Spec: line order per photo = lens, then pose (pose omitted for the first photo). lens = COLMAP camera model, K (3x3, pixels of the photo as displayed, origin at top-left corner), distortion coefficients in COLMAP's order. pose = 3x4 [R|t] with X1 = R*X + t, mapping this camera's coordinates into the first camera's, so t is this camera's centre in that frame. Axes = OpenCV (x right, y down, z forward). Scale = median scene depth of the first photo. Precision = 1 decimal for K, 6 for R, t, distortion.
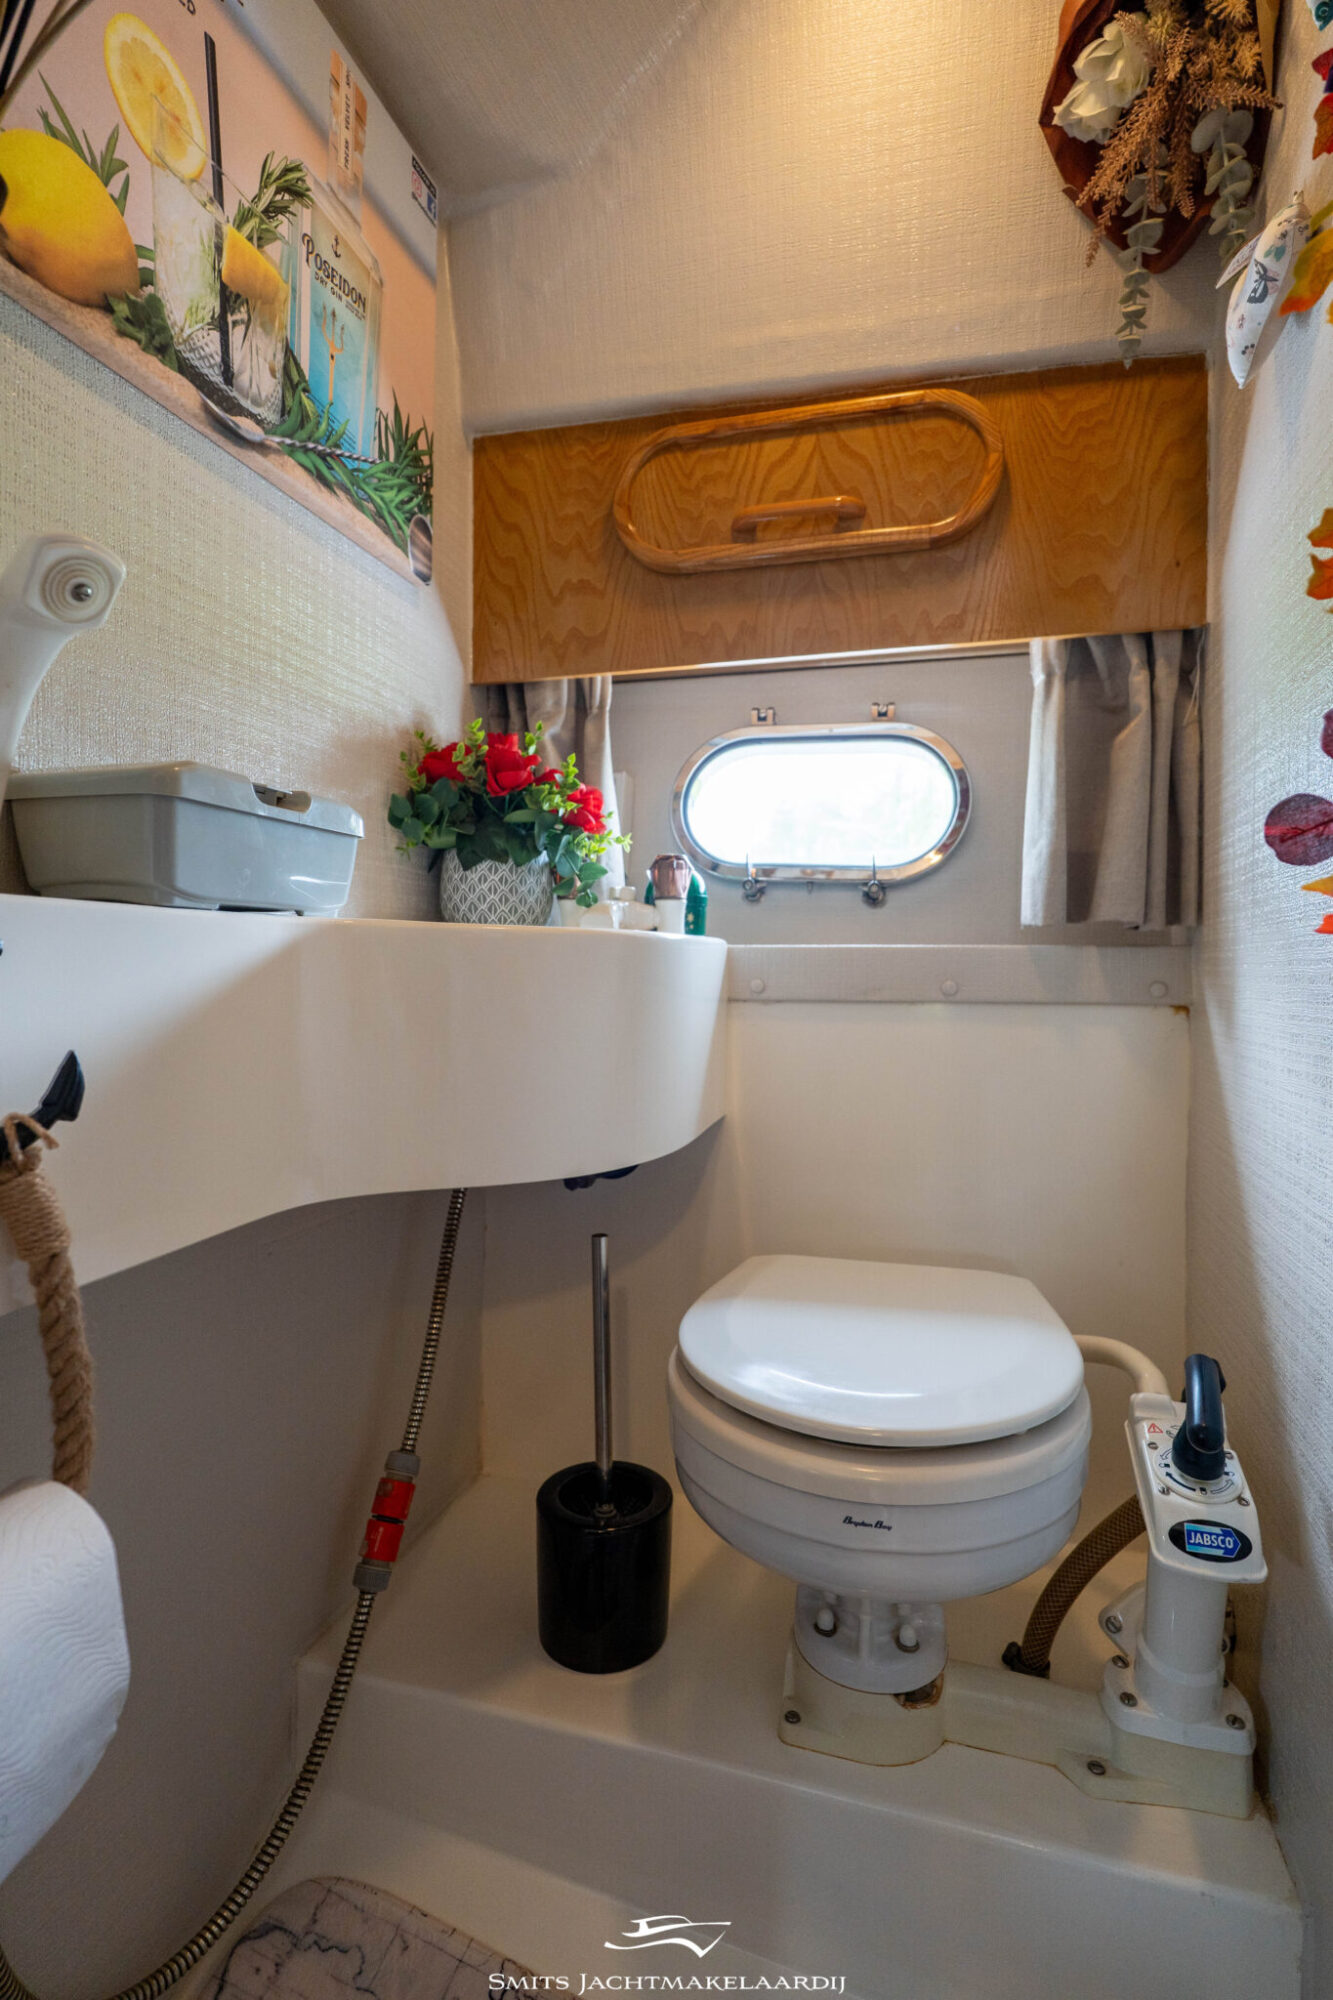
lens RADIAL K [[978.2, 0, 671.5], [0, 978.2, 1000.7], [0, 0, 1]] dist [-0.000448, -0.000942]
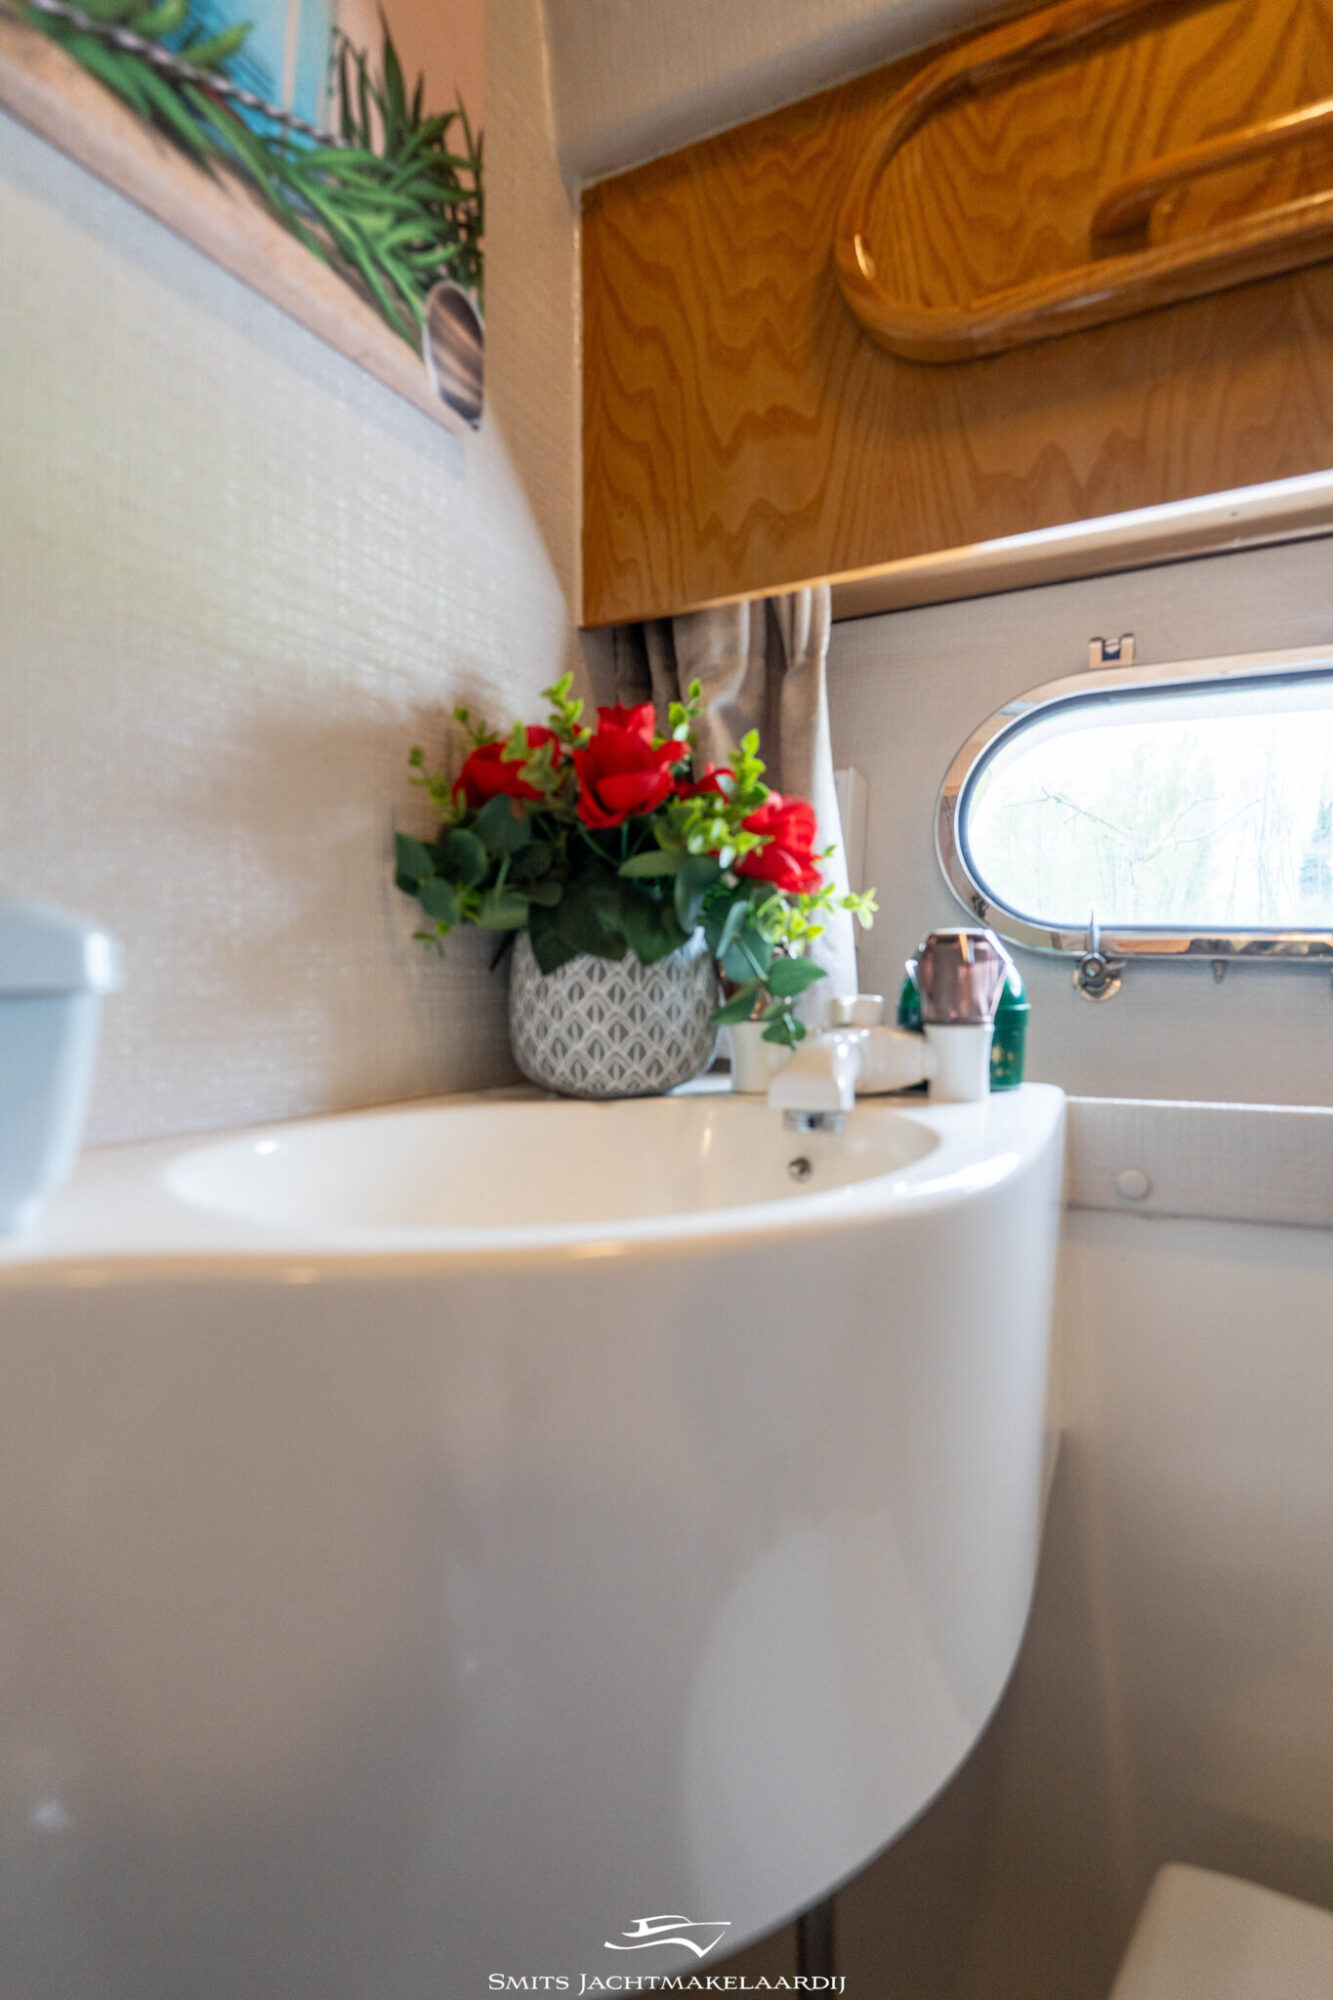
lens RADIAL K [[978.2, 0, 671.5], [0, 978.2, 1000.7], [0, 0, 1]] dist [-0.000448, -0.000942]
pose [[0.977056, -0.004301, -0.212937, -0.036786], [0.002834, 0.999970, -0.007196, -0.112691], [0.212962, 0.006428, 0.977039, 0.502679]]
